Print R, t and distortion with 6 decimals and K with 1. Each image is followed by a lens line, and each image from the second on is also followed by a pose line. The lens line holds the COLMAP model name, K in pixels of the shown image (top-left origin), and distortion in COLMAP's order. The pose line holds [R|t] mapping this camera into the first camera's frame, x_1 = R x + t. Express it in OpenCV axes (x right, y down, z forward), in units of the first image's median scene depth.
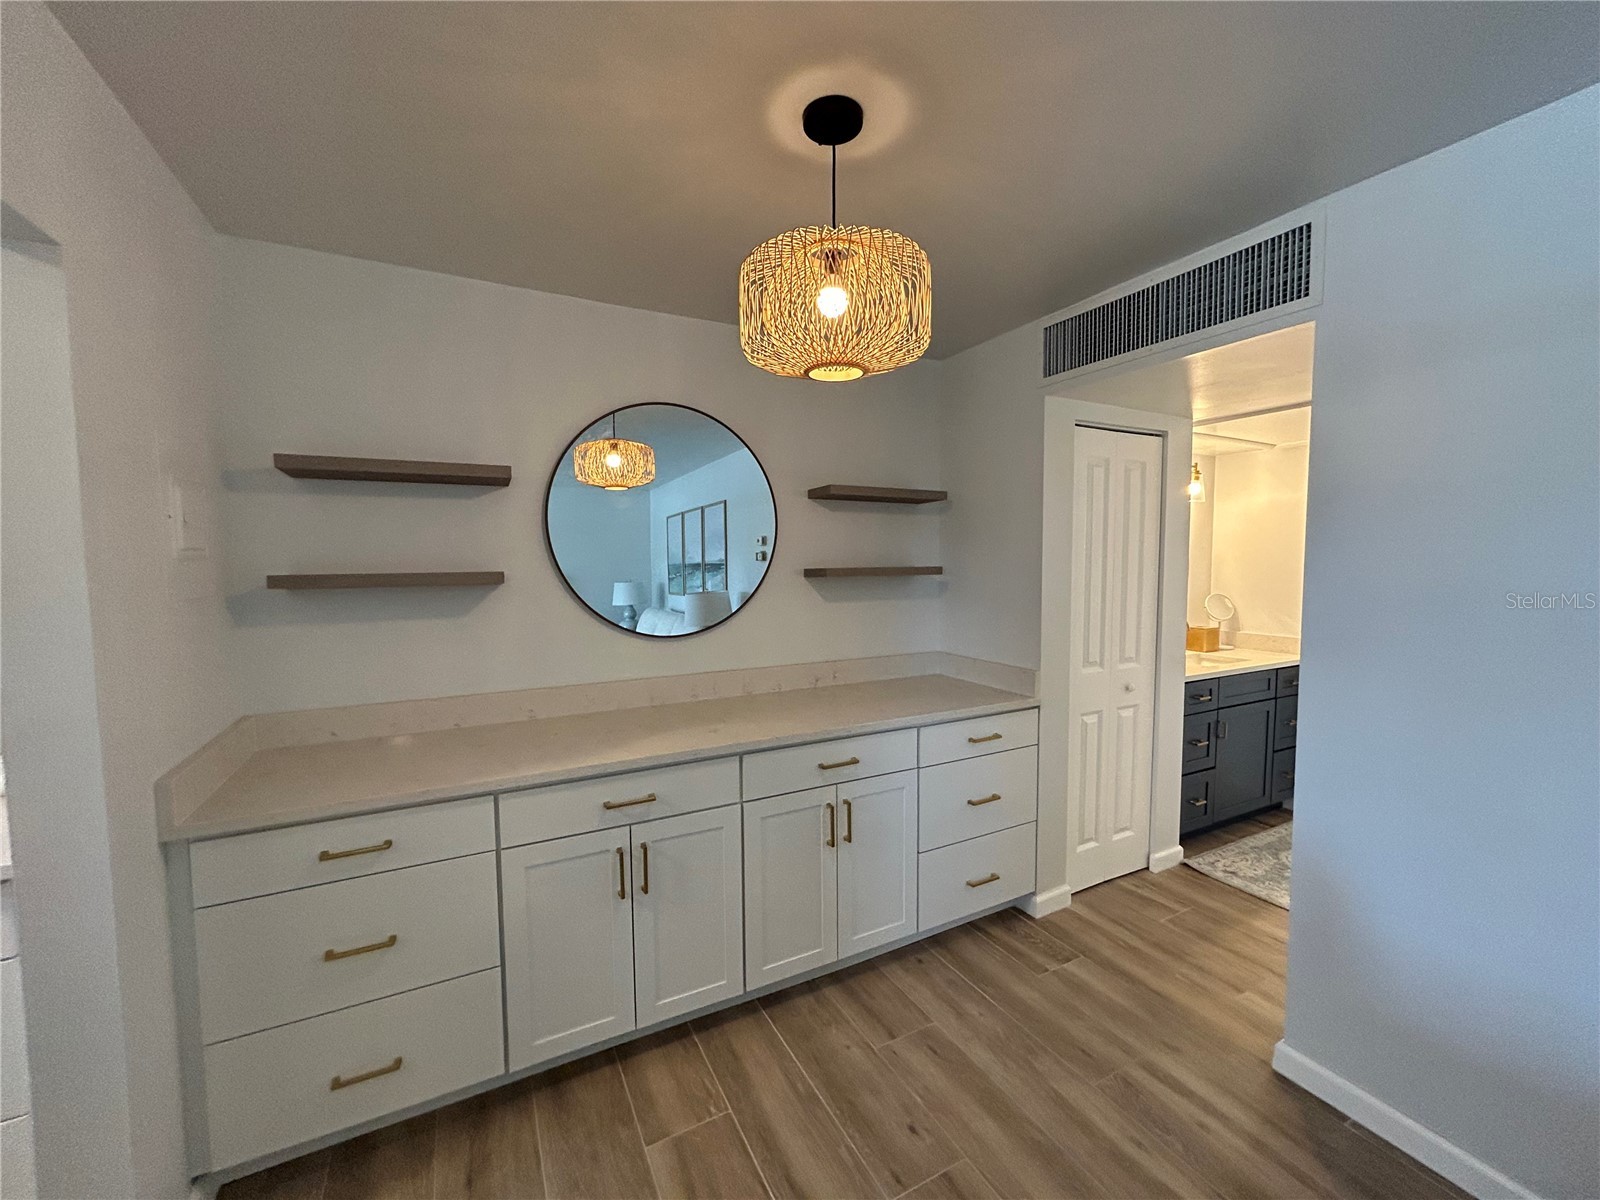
lens RADIAL K [[643.1, 0, 800.0], [0, 643.1, 600.0], [0, 0, 1]] dist [-0.000082, -0.000060]
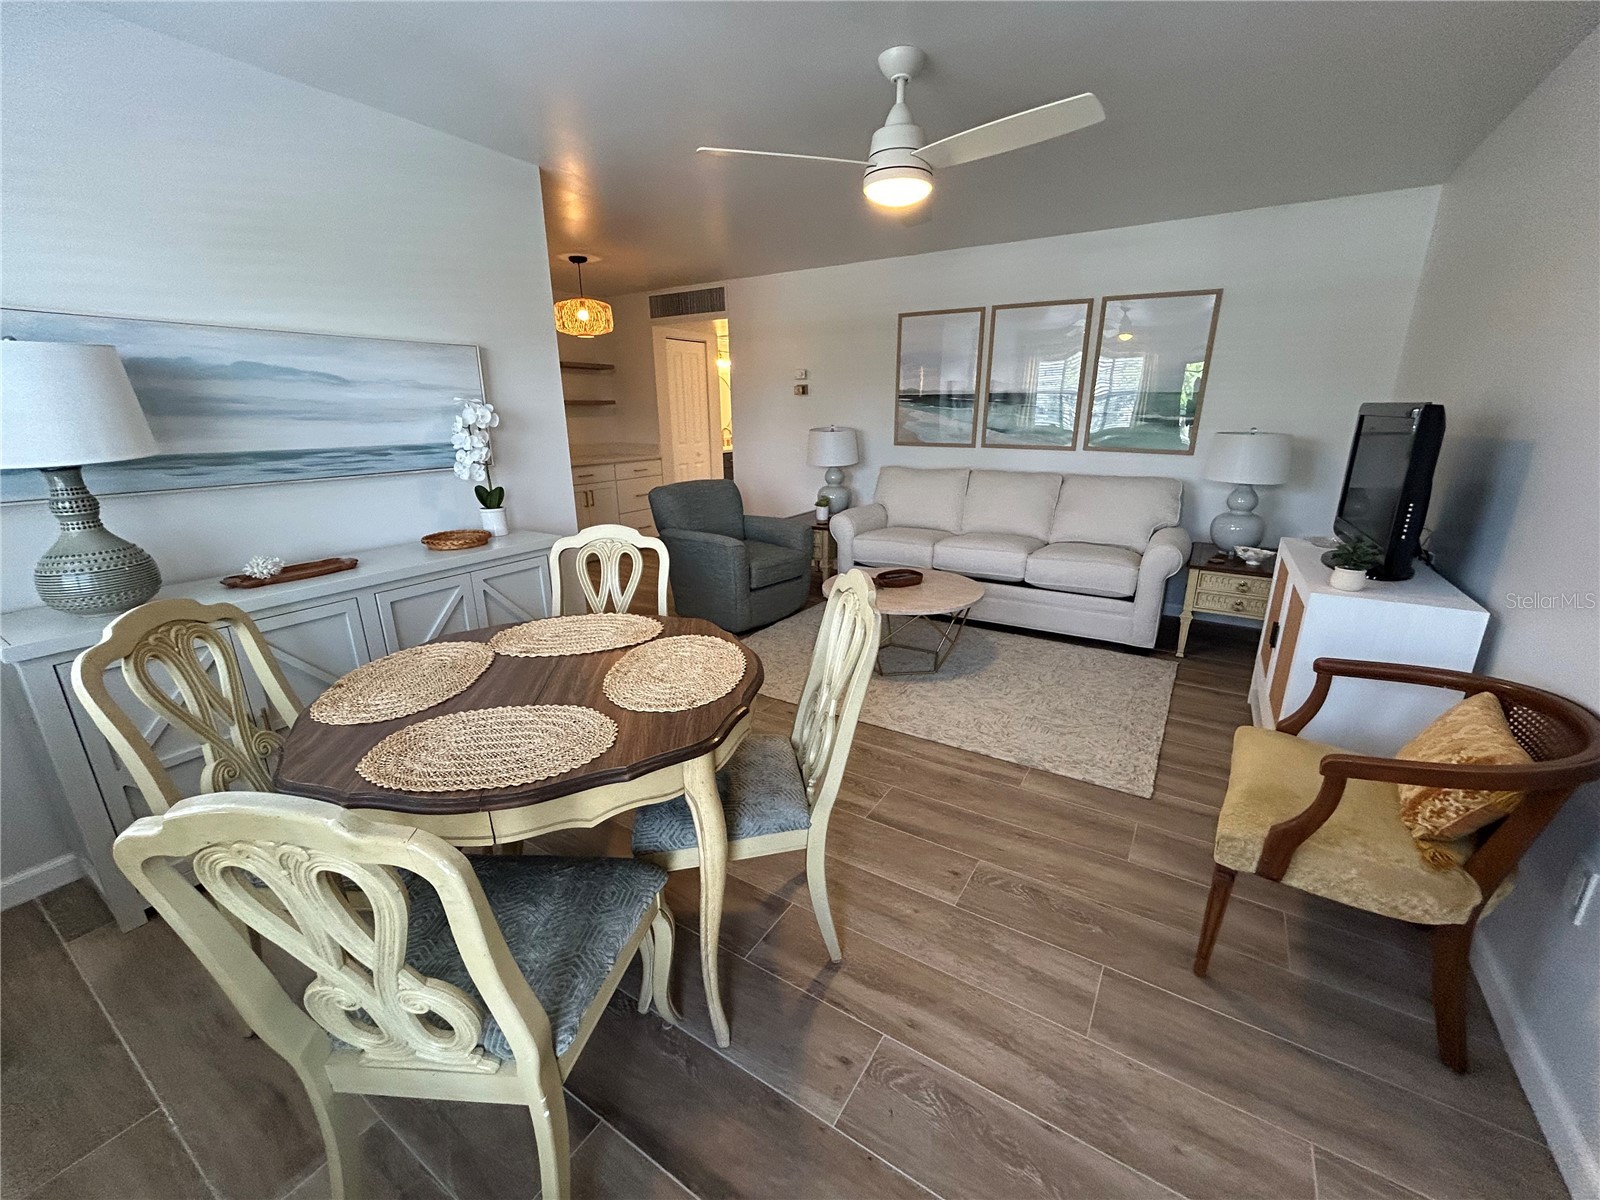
lens RADIAL K [[643.1, 0, 800.0], [0, 643.1, 600.0], [0, 0, 1]] dist [-0.000082, -0.000060]
pose [[0.865469, -0.142066, 0.480396, -0.408839], [0.033310, 0.973144, 0.227774, 0.140444], [-0.499854, -0.181130, 0.846958, -1.386820]]
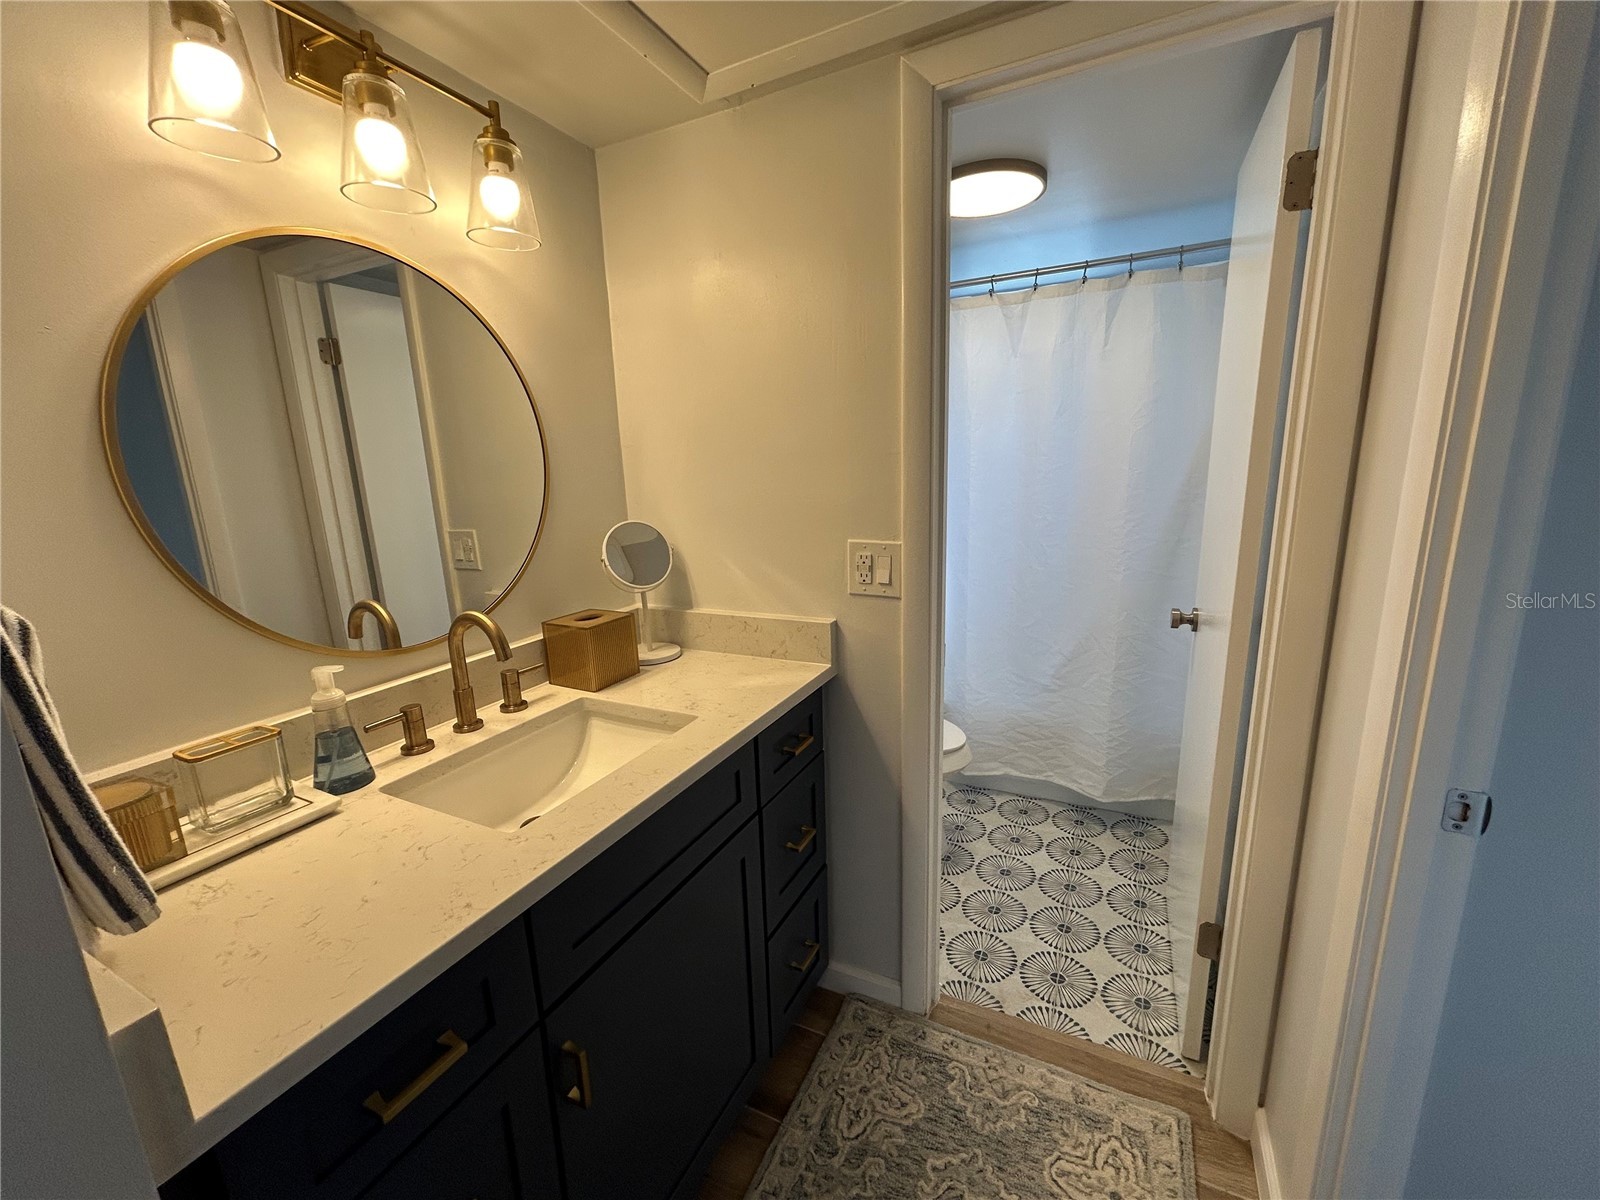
lens RADIAL K [[643.1, 0, 800.0], [0, 643.1, 600.0], [0, 0, 1]] dist [-0.000082, -0.000060]
pose [[0.812547, -0.143380, 0.564986, 0.583403], [0.070646, 0.986354, 0.148711, -0.016259], [-0.578598, -0.080920, 0.811588, 0.718745]]
